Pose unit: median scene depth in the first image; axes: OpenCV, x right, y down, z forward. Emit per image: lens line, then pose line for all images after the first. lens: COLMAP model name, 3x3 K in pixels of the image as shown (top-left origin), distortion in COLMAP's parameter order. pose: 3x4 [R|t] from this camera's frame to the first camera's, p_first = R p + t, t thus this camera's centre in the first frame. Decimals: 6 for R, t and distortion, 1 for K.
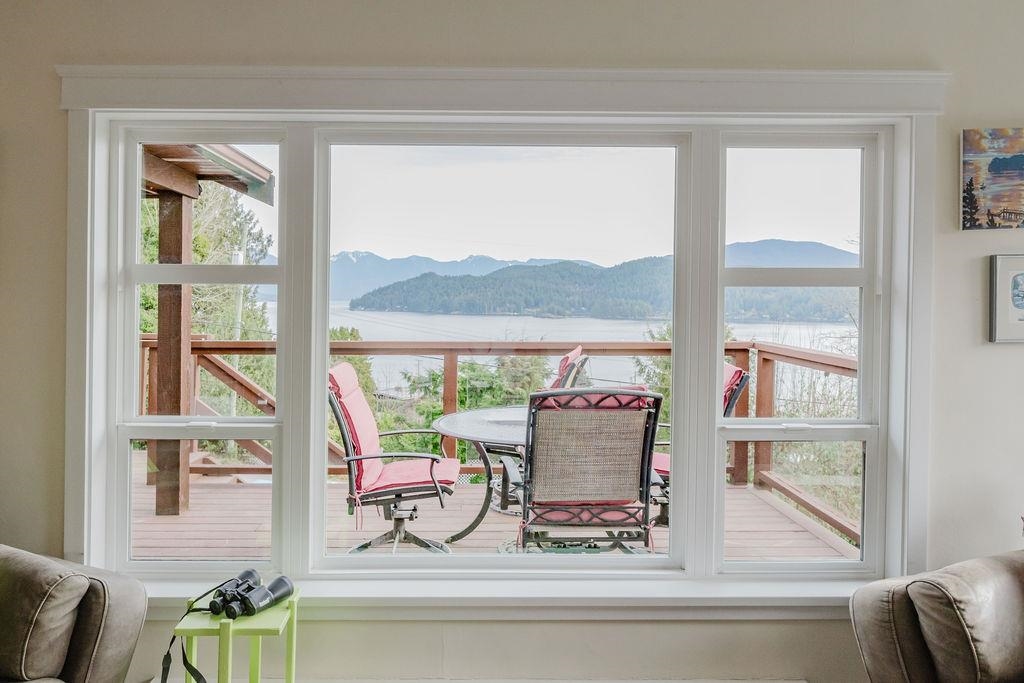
lens RADIAL K [[723.2, 0, 510.3], [0, 723.2, 305.0], [0, 0, 1]] dist [-0.001069, -0.000333]
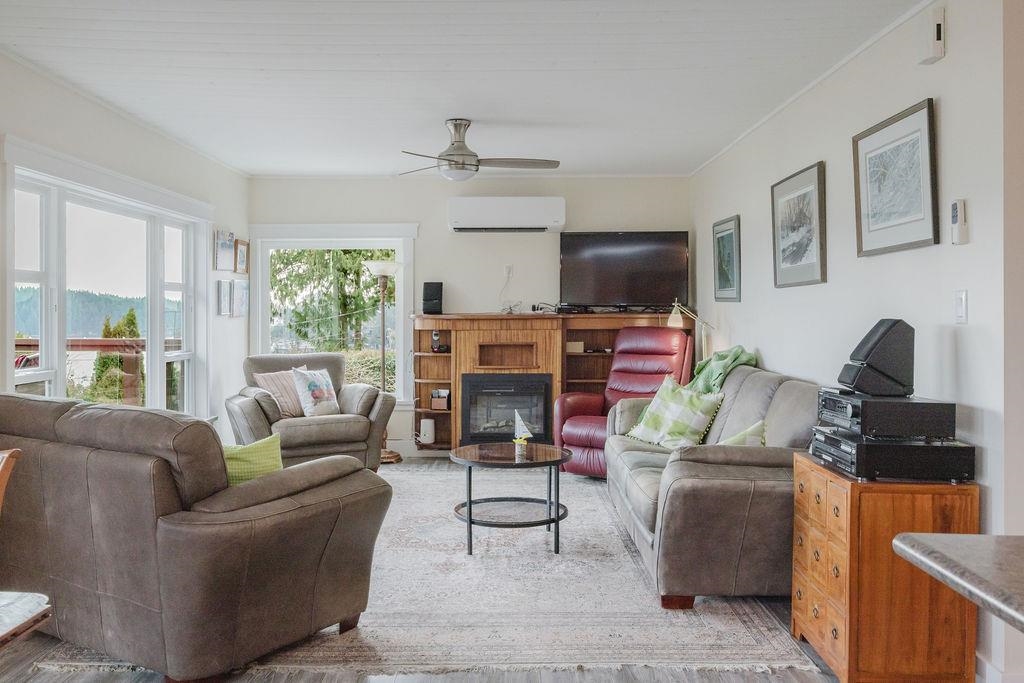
lens RADIAL K [[861.5, 0, 512.8], [0, 861.5, 319.3], [0, 0, 1]] dist [-0.001592, 0.001536]
pose [[0.012981, -0.012457, 0.999838, -2.208355], [0.009765, 0.999876, 0.012330, 0.037982], [-0.999868, 0.009604, 0.013101, -0.059919]]
